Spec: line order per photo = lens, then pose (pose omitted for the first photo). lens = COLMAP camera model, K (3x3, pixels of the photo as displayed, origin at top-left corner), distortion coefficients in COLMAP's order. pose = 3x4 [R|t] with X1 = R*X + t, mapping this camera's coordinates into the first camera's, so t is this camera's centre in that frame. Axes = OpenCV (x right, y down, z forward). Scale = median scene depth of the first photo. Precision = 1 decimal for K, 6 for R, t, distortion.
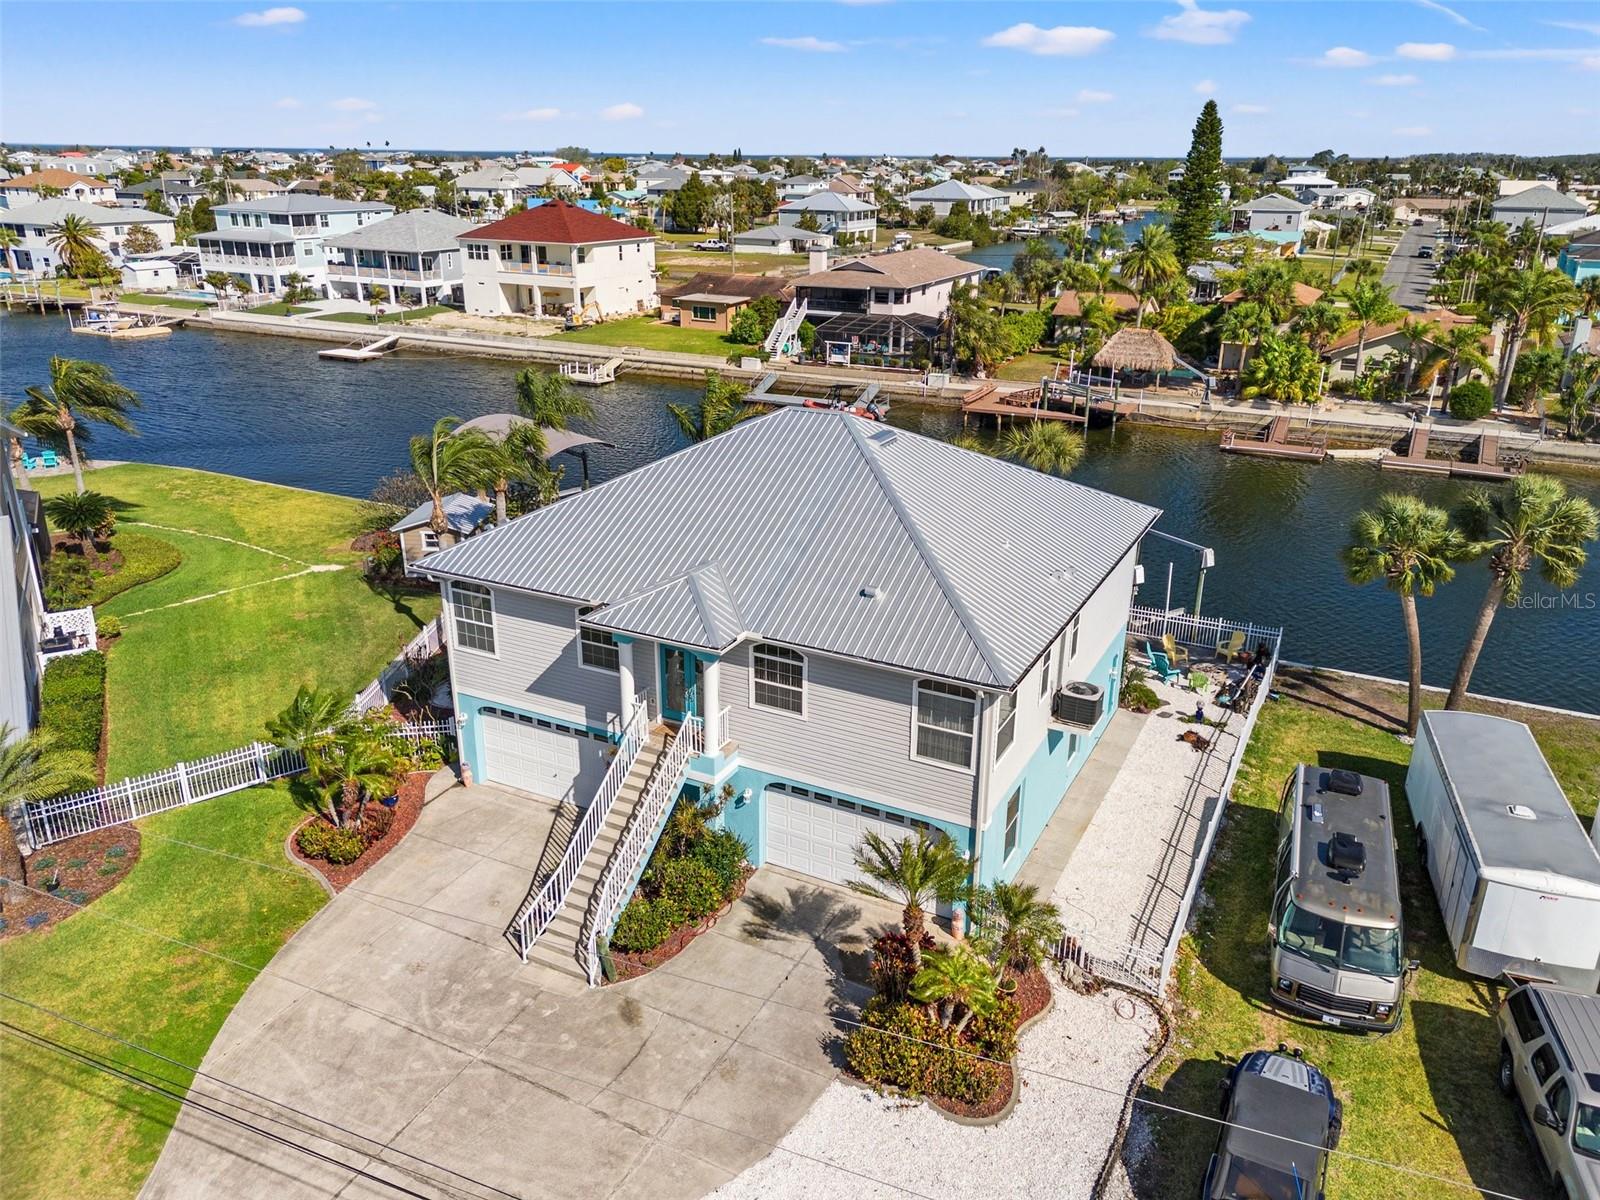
lens RADIAL K [[1193.2, 0, 792.9], [0, 1193.2, 604.5], [0, 0, 1]] dist [0.059471, -0.041289]
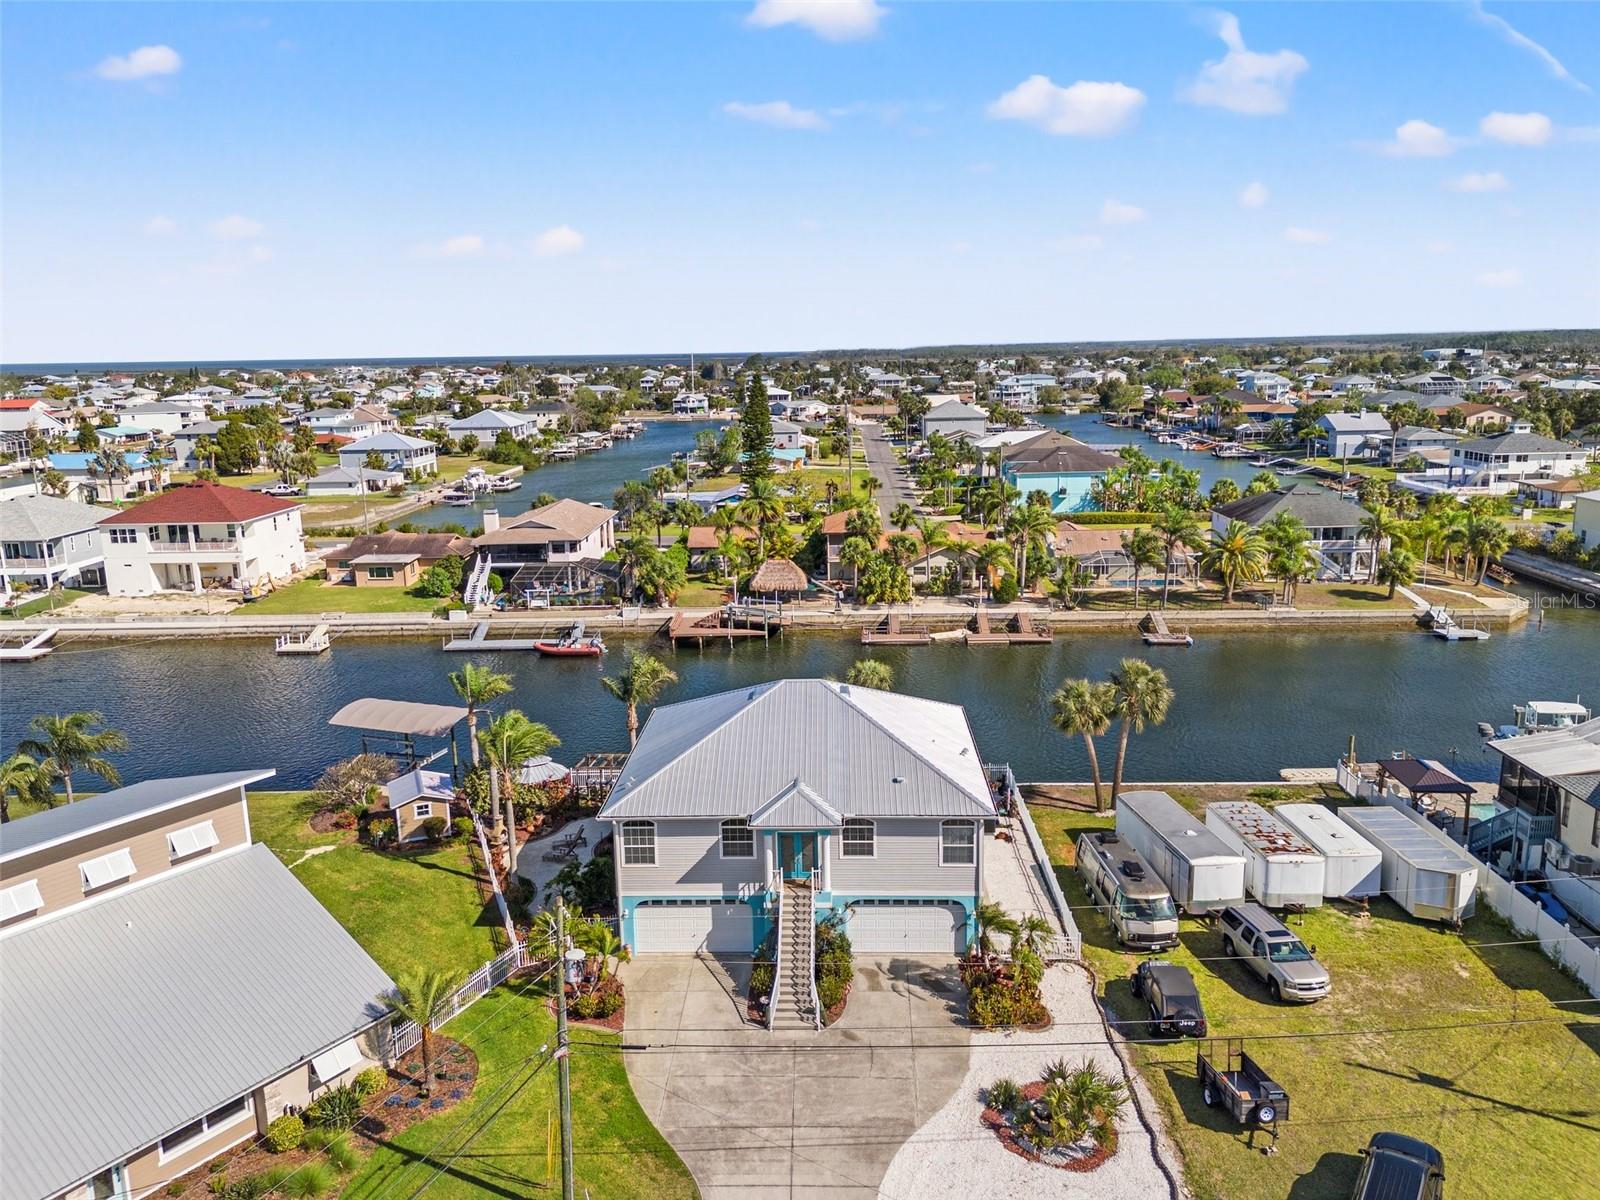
lens RADIAL K [[1193.2, 0, 799.7], [0, 1193.2, 602.2], [0, 0, 1]] dist [0.059471, -0.041289]
pose [[0.904705, -0.115362, 0.410122, -0.235502], [0.176140, 0.977798, -0.113514, -0.028658], [-0.387921, 0.174936, 0.904939, -0.194774]]
